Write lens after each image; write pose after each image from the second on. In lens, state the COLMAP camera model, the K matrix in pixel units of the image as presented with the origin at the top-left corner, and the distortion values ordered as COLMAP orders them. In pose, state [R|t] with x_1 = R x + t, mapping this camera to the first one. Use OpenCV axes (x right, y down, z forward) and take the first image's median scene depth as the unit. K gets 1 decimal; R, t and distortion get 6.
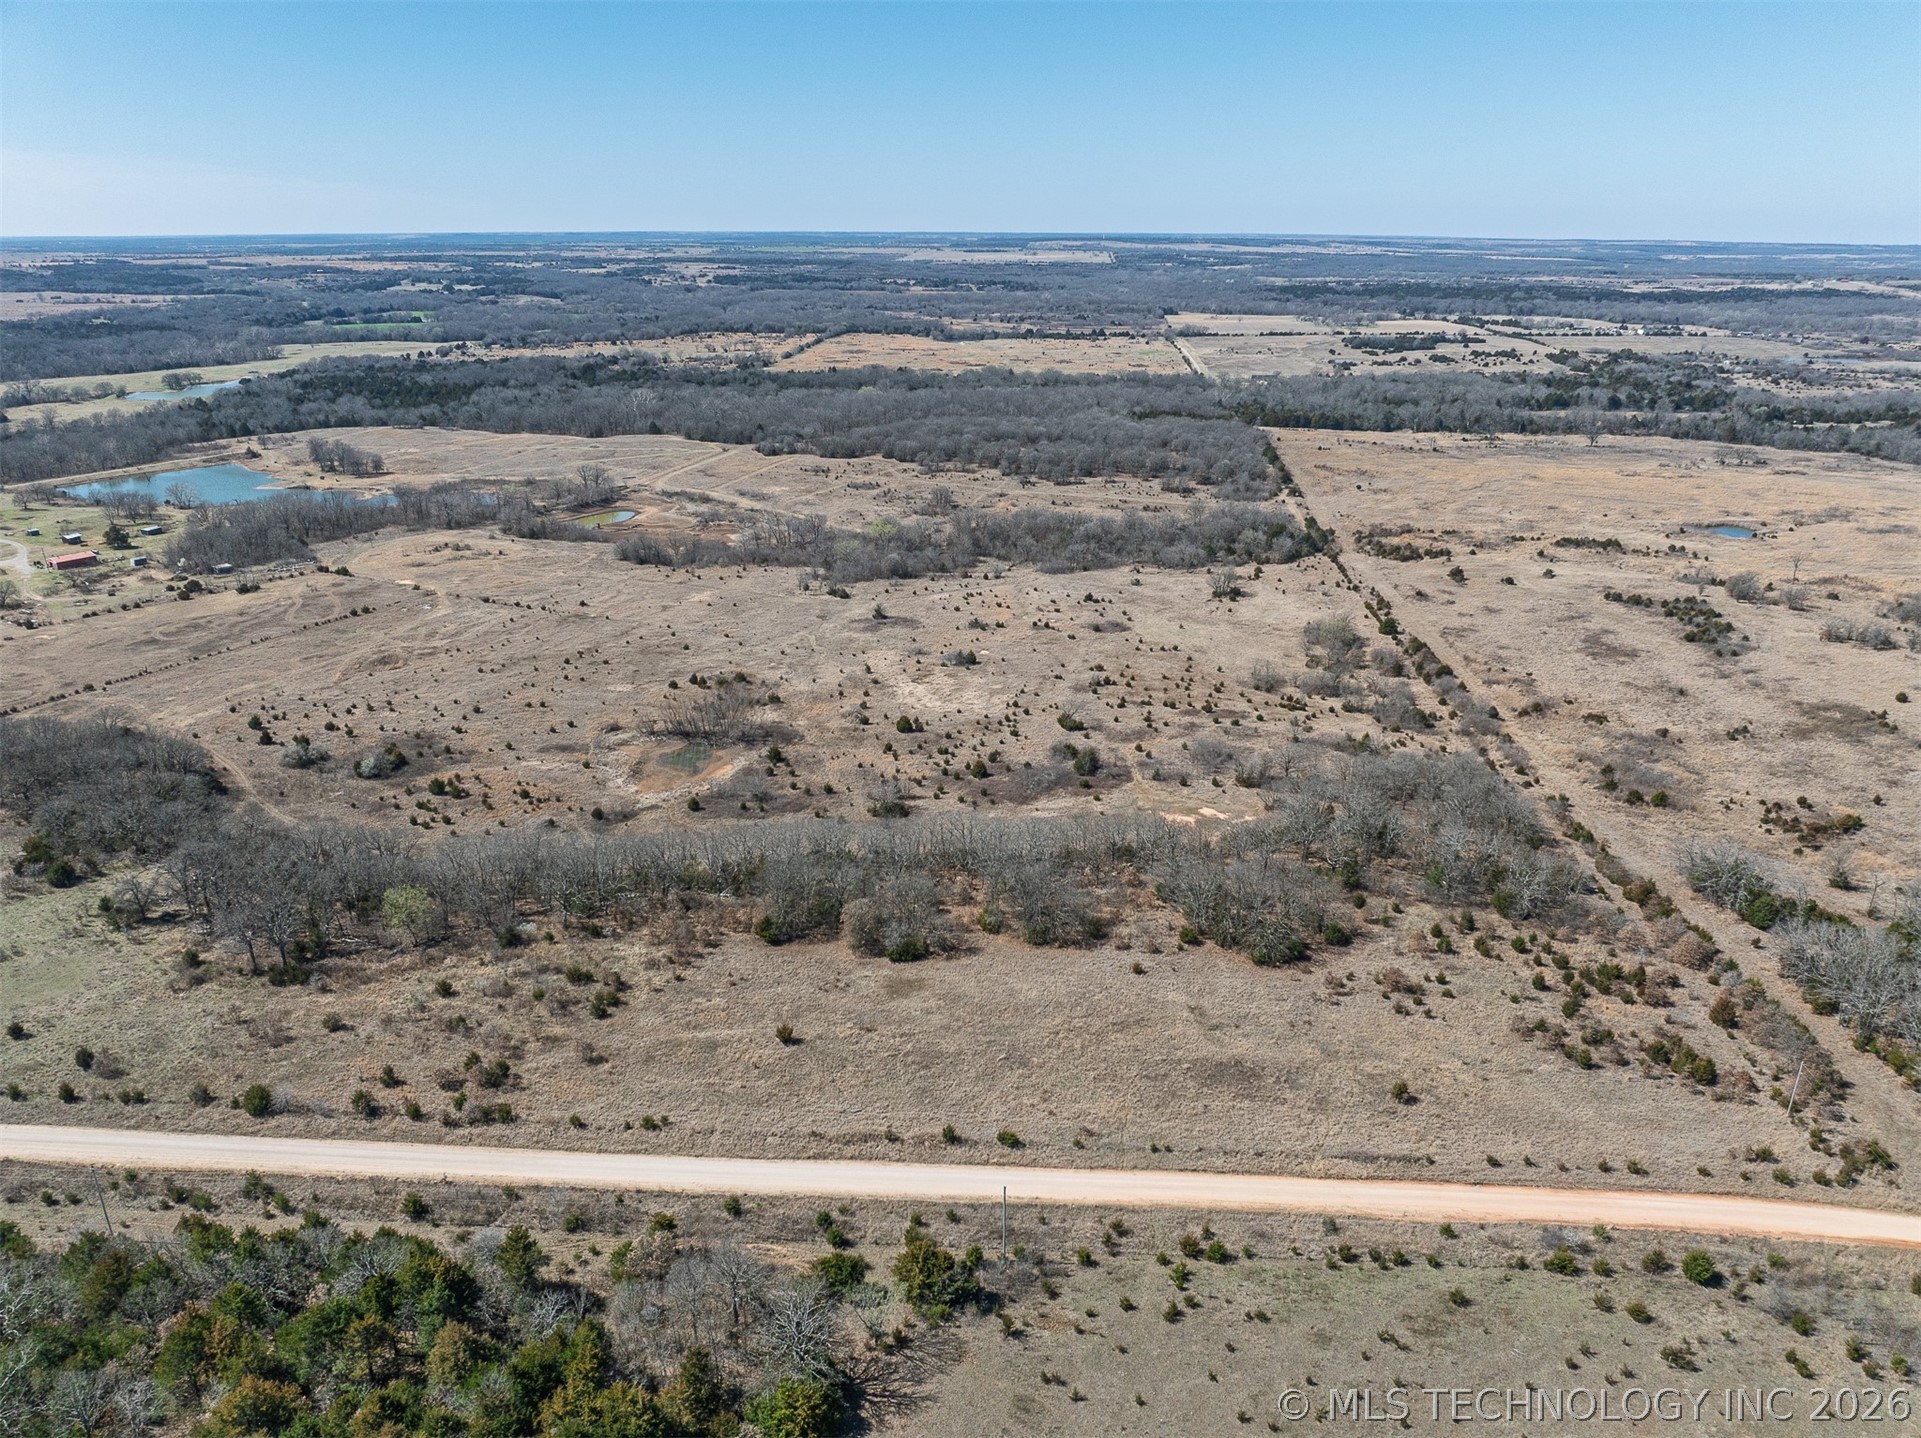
lens RADIAL K [[1349.0, 0, 965.9], [0, 1349.0, 715.4], [0, 0, 1]] dist [-0.033314, -0.004067]
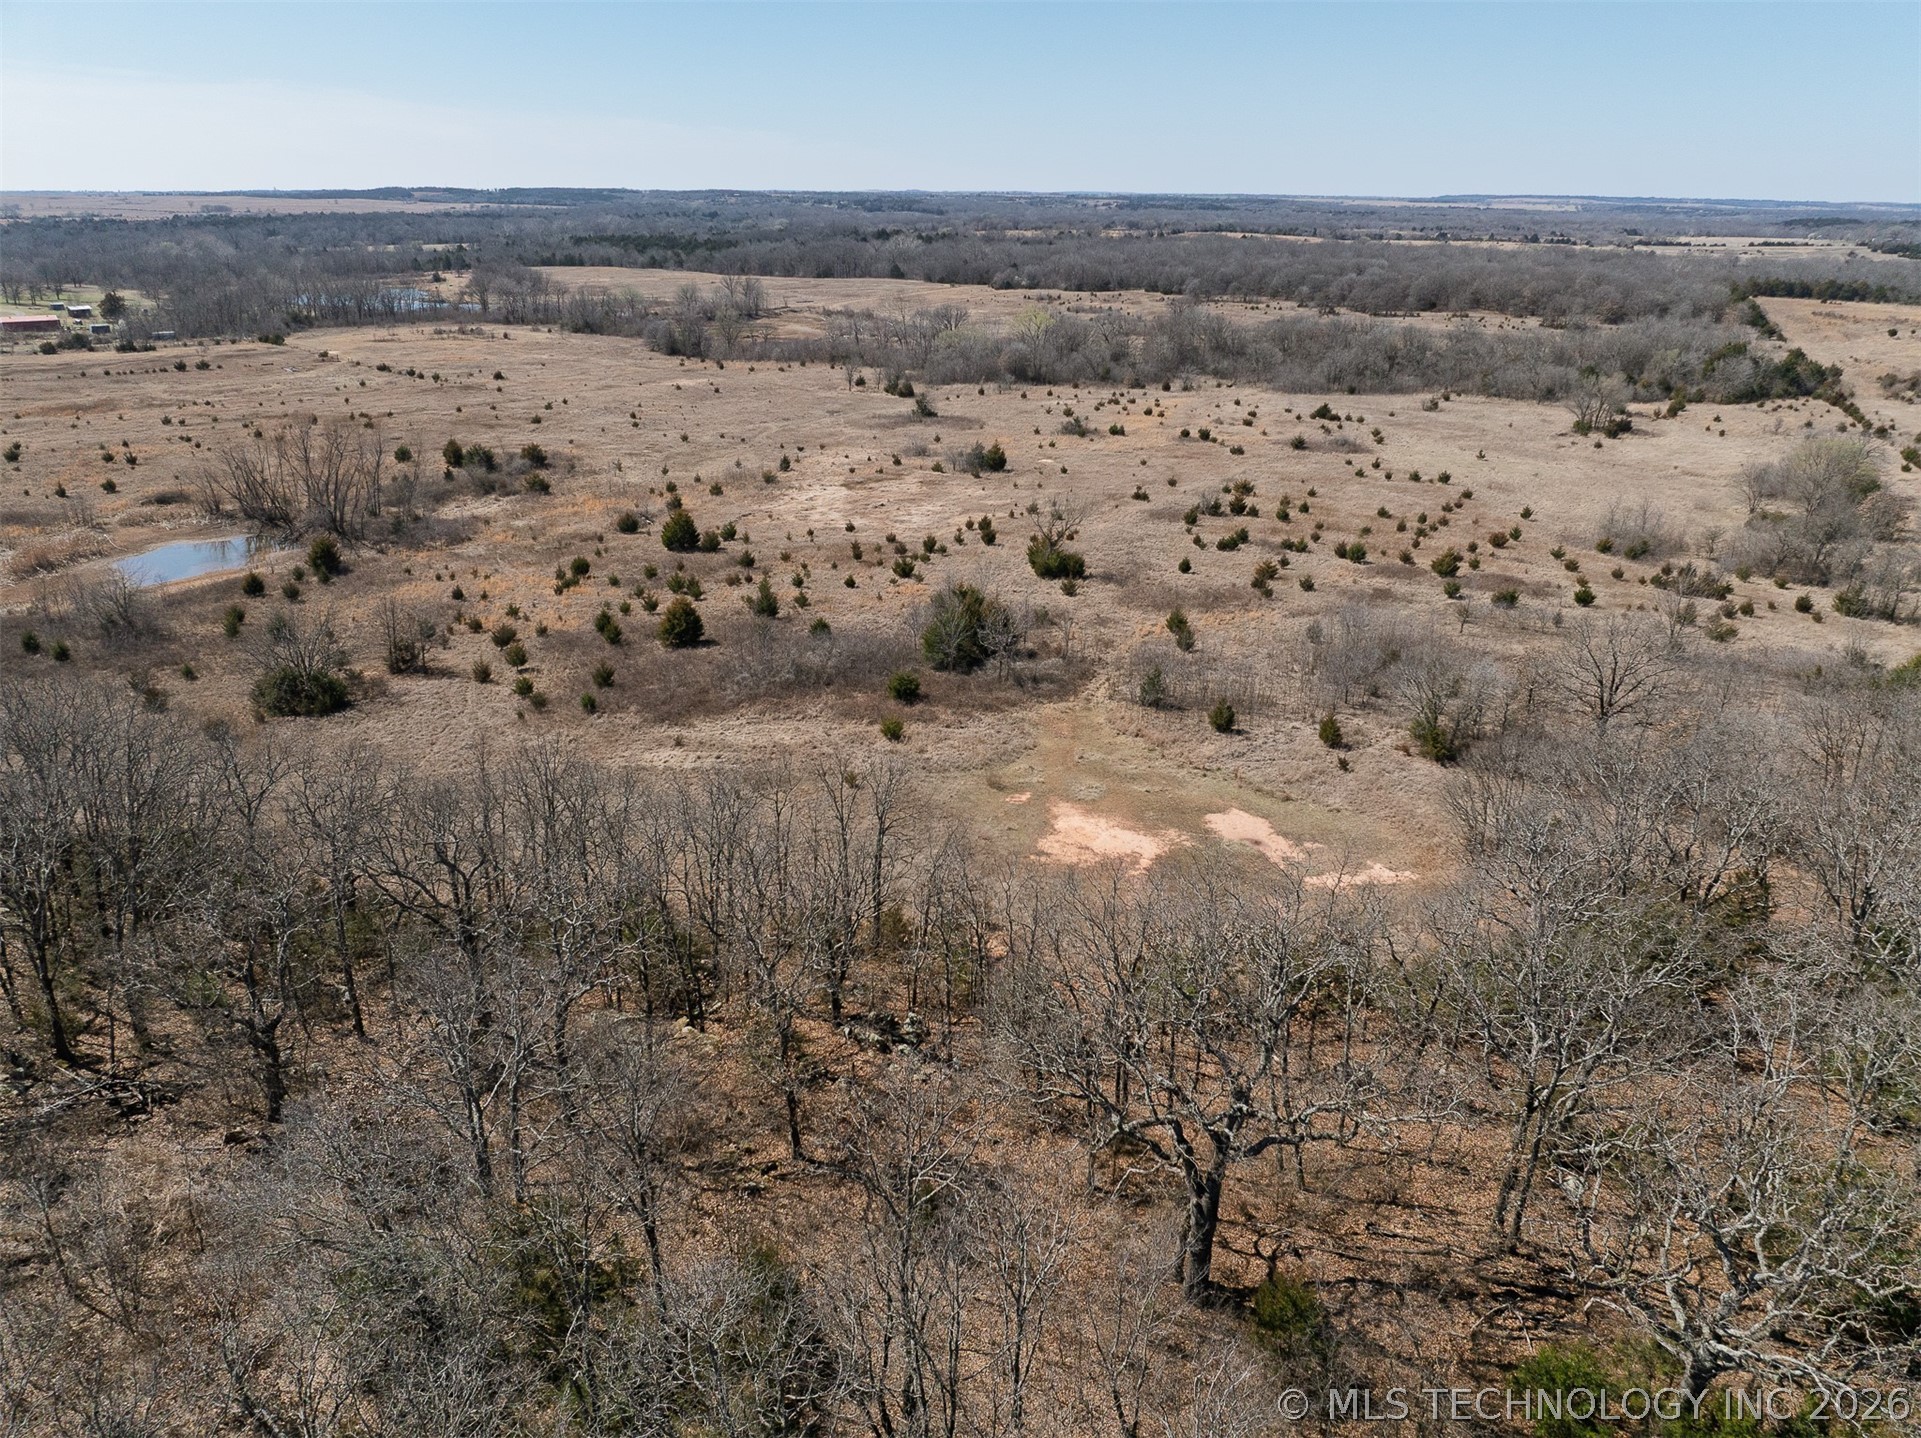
lens RADIAL K [[1345.4, 0, 966.9], [0, 1345.4, 716.5], [0, 0, 1]] dist [-0.049030, 0.018578]
pose [[0.951551, 0.114806, -0.285255, 0.115080], [-0.108403, 0.993373, 0.038191, 0.026302], [0.287749, -0.005418, 0.957690, 0.420510]]
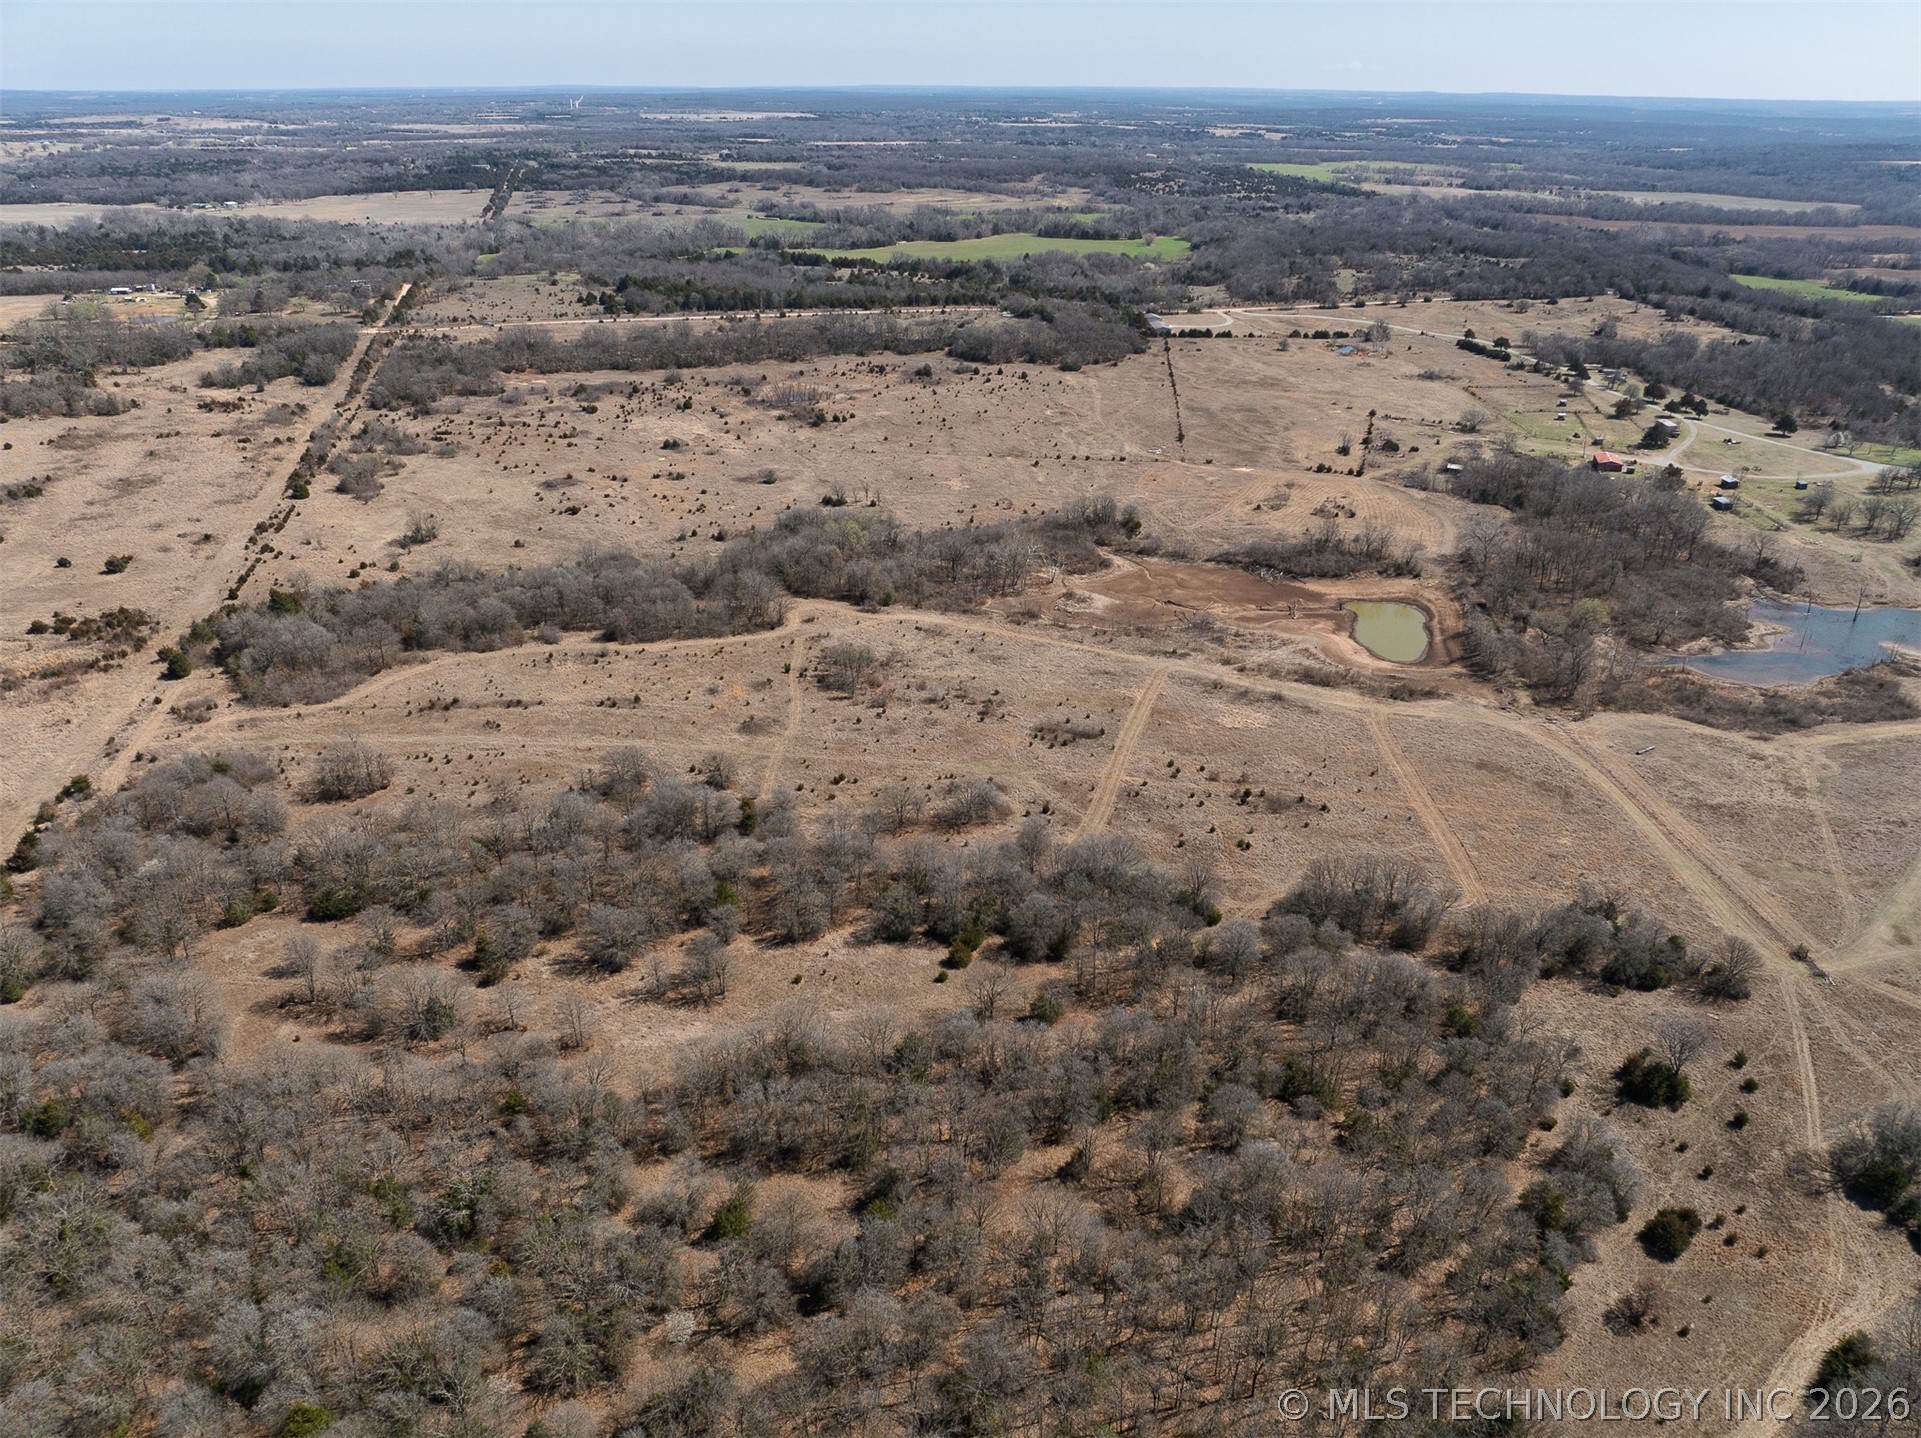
lens RADIAL K [[1349.0, 0, 965.9], [0, 1349.0, 715.4], [0, 0, 1]] dist [-0.033314, -0.004067]
pose [[-0.947390, 0.134244, -0.290570, 0.118167], [-0.115680, 0.702837, 0.701882, -0.662167], [0.298446, 0.698569, -0.650331, 1.718142]]
